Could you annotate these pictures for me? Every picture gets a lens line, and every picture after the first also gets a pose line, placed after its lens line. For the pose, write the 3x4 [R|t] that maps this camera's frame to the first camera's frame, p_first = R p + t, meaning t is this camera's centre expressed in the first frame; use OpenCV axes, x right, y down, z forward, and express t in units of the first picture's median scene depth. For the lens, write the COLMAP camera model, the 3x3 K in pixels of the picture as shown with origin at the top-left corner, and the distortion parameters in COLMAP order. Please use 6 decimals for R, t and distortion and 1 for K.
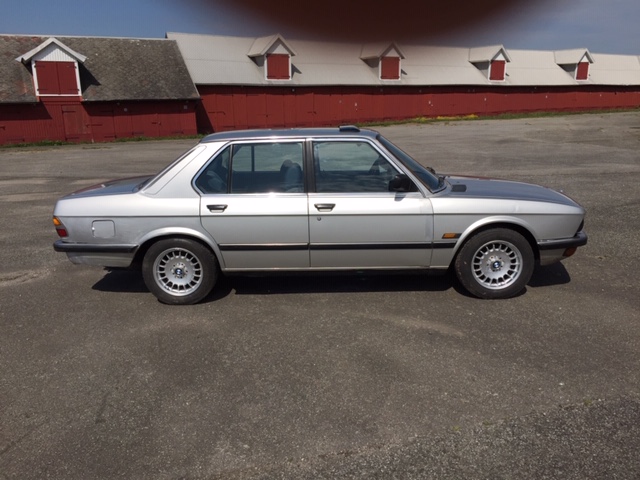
lens RADIAL K [[543.9, 0, 321.5], [0, 543.9, 238.5], [0, 0, 1]] dist [0.067125, -0.097496]
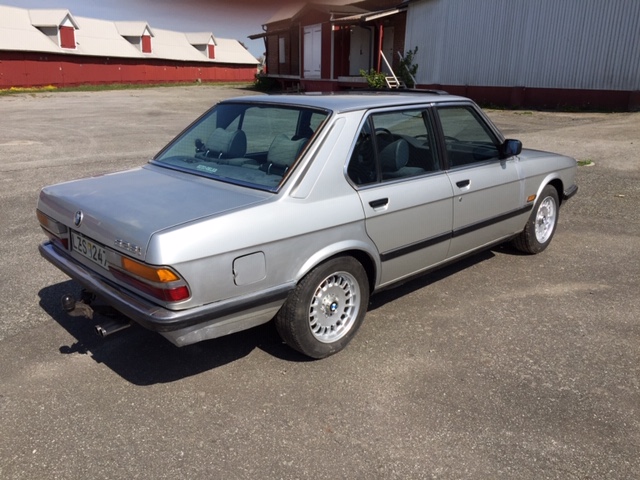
lens RADIAL K [[543.9, 0, 317.7], [0, 543.9, 238.1], [0, 0, 1]] dist [0.067125, -0.097496]
pose [[0.704316, -0.183559, 0.685744, -0.111996], [0.152447, 0.982564, 0.106436, -0.015055], [-0.693325, 0.029575, 0.720018, 0.081738]]
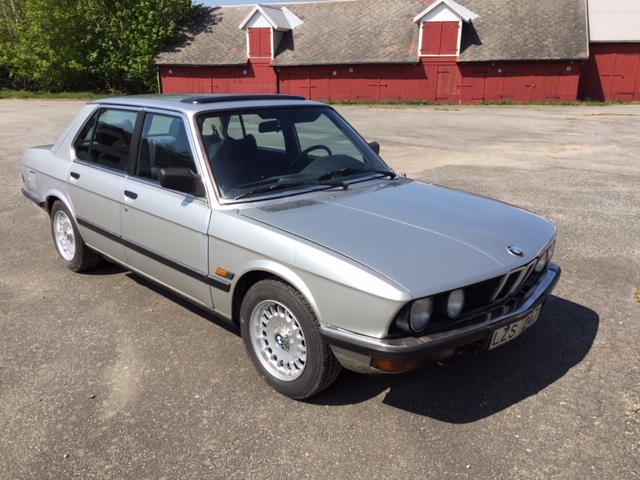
lens RADIAL K [[543.9, 0, 318.9], [0, 543.9, 244.7], [0, 0, 1]] dist [0.067125, -0.097496]
pose [[0.721102, 0.228917, -0.653918, 0.109988], [-0.178553, 0.973359, 0.143846, -0.022637], [0.669425, 0.013031, 0.742765, 0.088664]]
